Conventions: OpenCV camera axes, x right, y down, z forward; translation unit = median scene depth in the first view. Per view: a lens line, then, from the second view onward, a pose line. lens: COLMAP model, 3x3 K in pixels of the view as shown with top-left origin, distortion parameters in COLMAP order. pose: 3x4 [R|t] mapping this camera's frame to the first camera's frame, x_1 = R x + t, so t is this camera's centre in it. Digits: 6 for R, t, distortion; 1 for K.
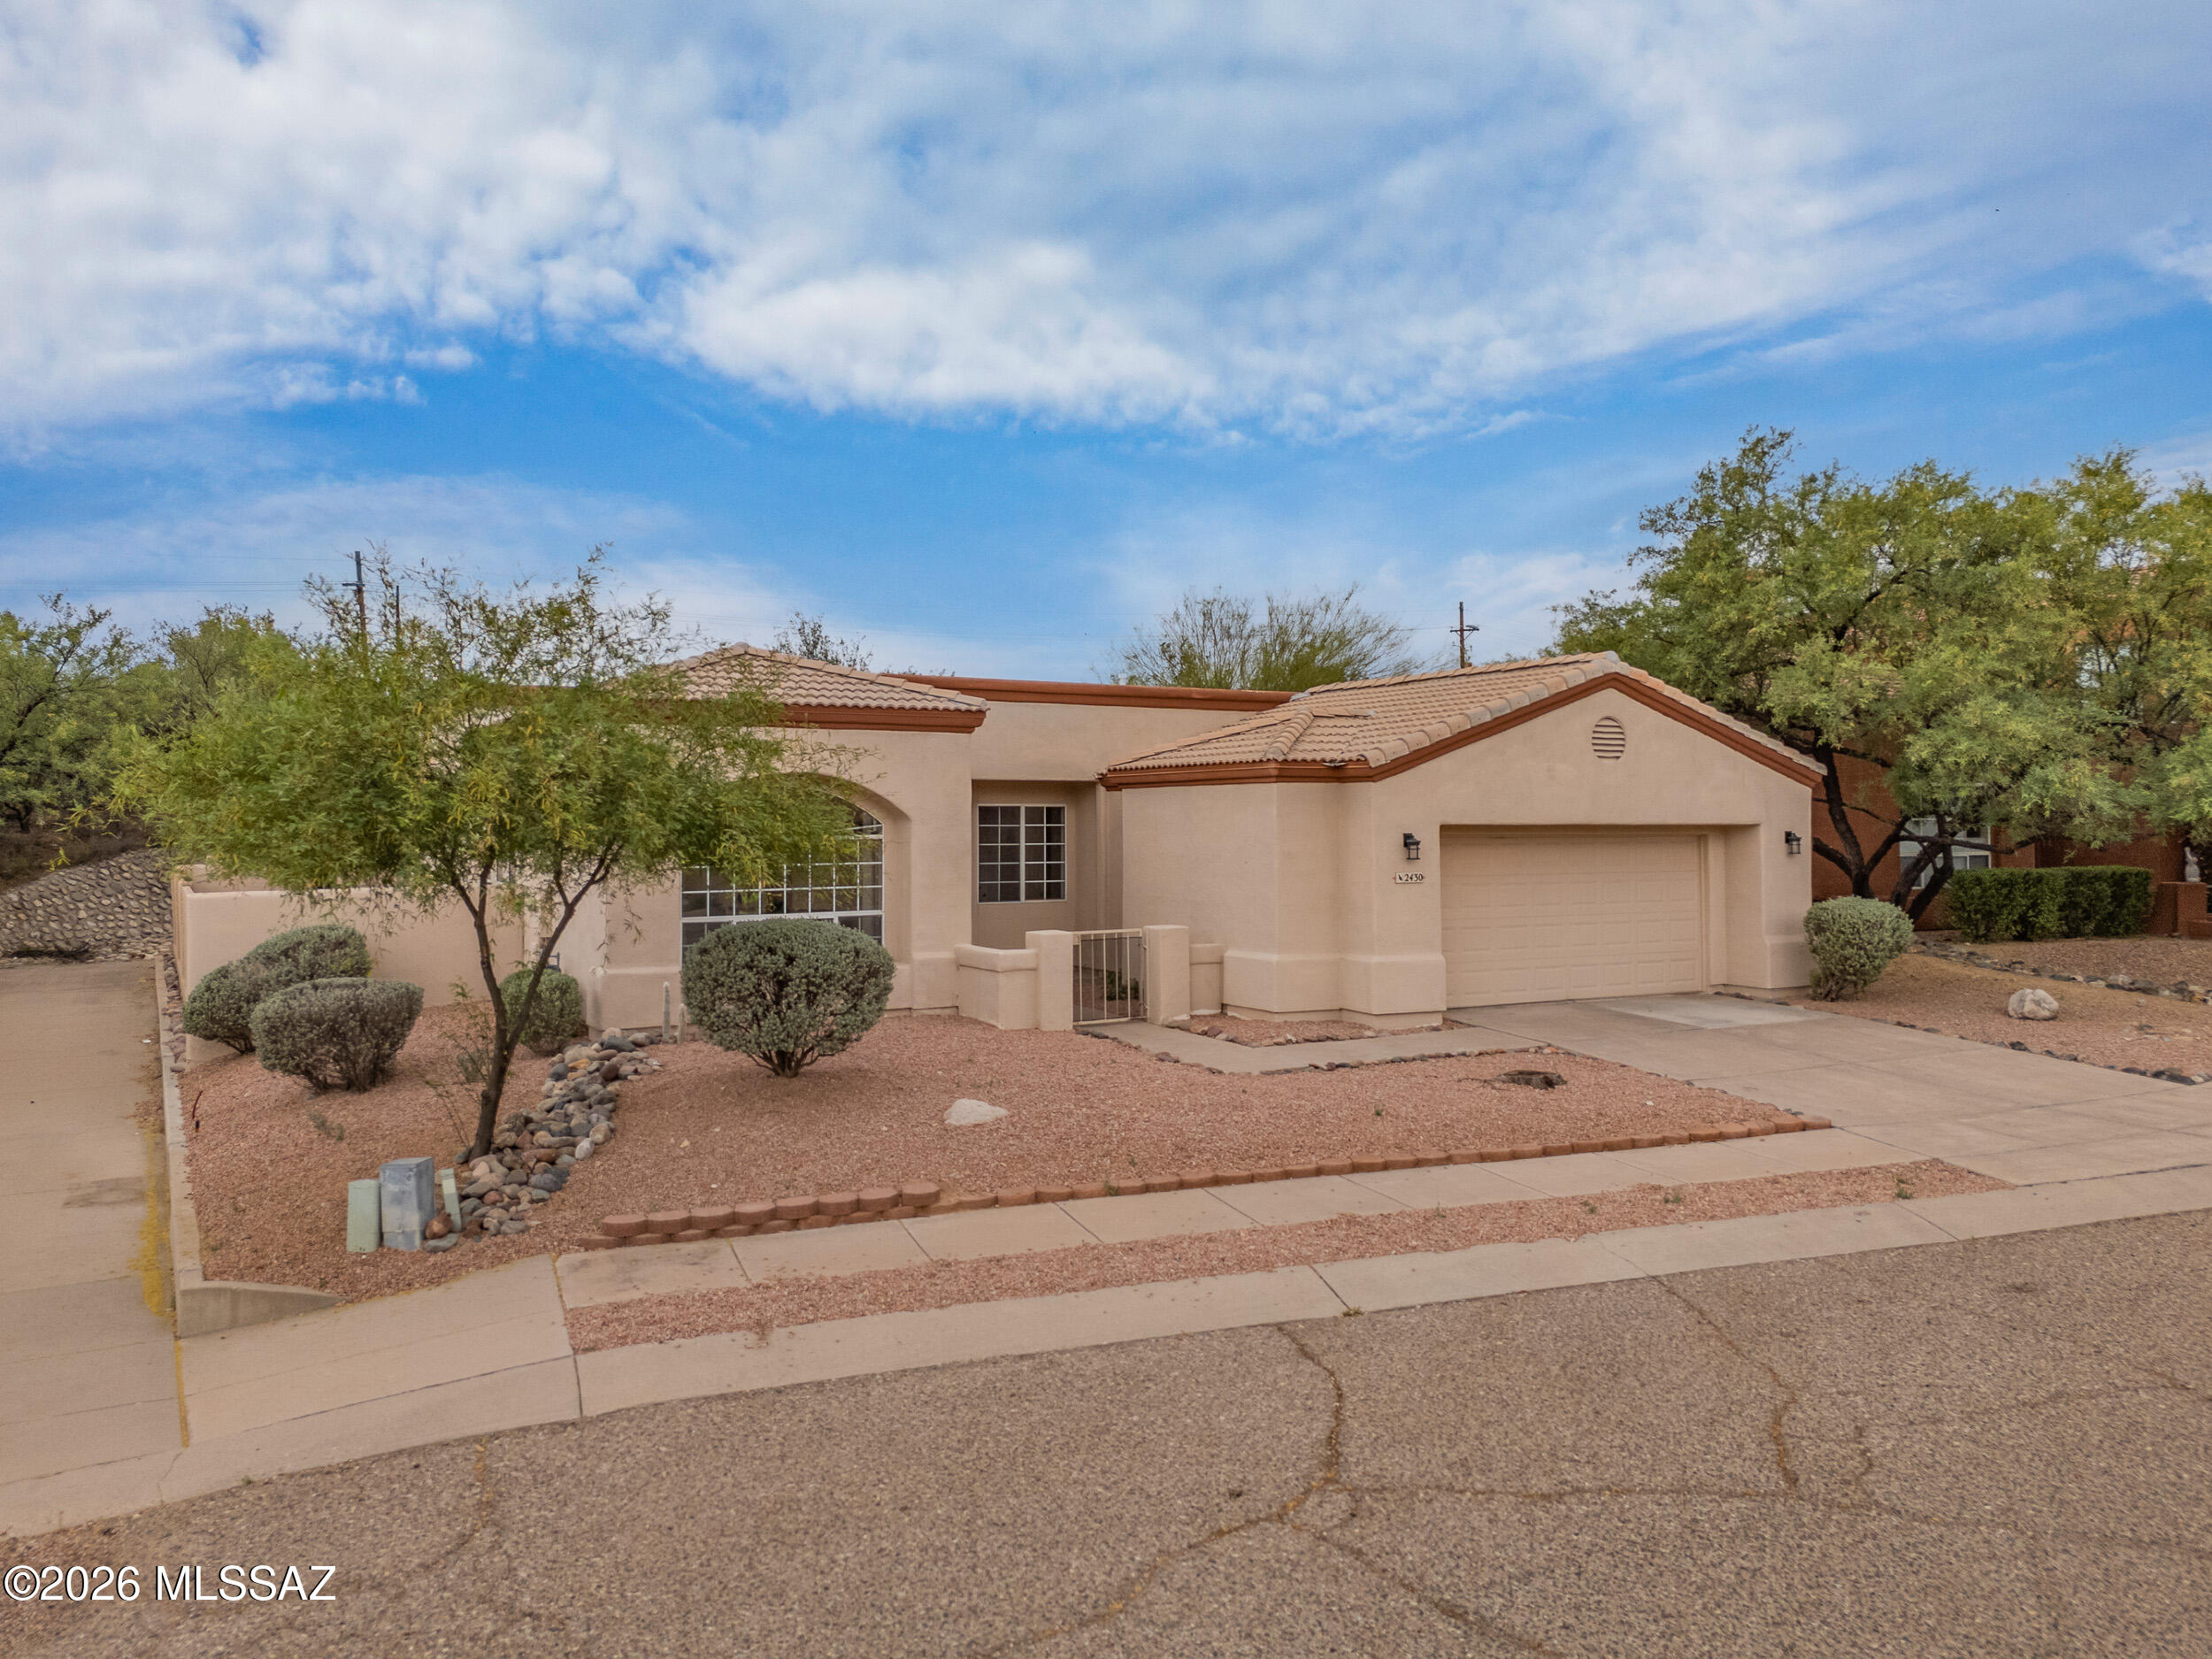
lens RADIAL K [[1647.9, 0, 1096.0], [0, 1647.9, 805.4], [0, 0, 1]] dist [0.080723, -0.073217]
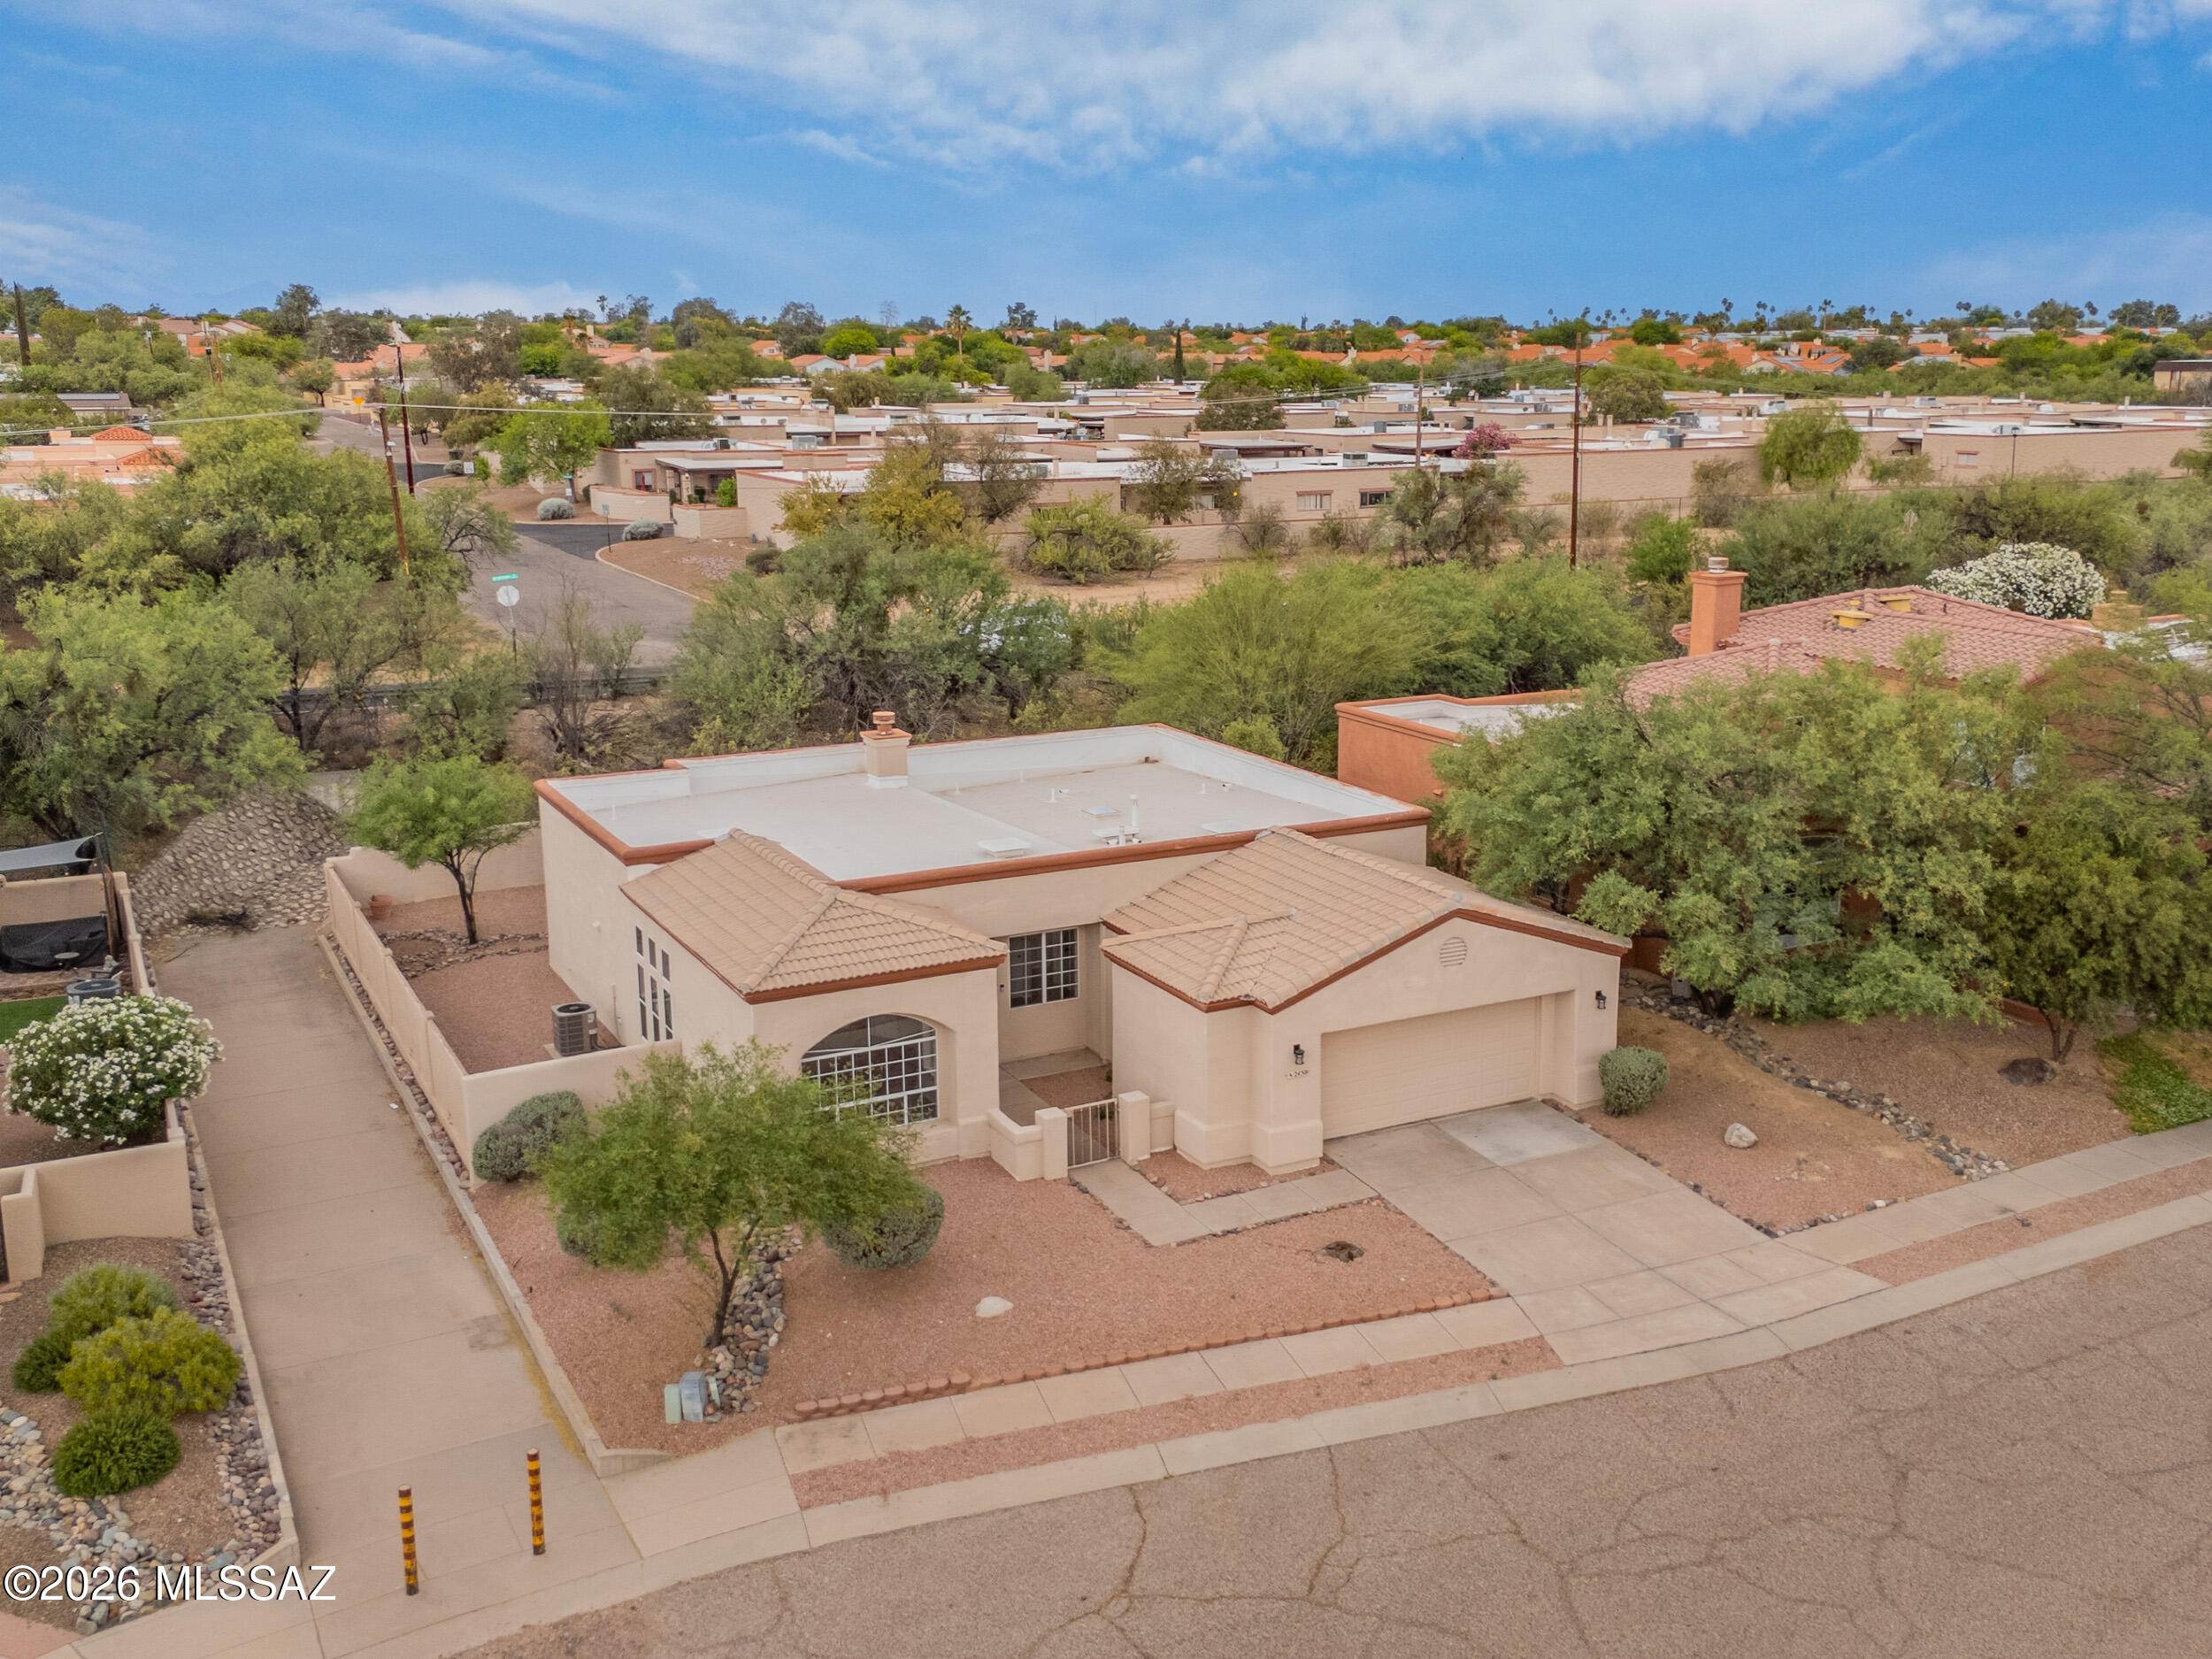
lens RADIAL K [[2047.0, 0, 1181.9], [0, 2047.0, 835.5], [0, 0, 1]] dist [0.162378, -0.367741]
pose [[0.999921, 0.001176, -0.012509, 0.113285], [0.001731, 0.973214, 0.229896, -0.595549], [0.012445, -0.229900, 0.973135, -0.741739]]
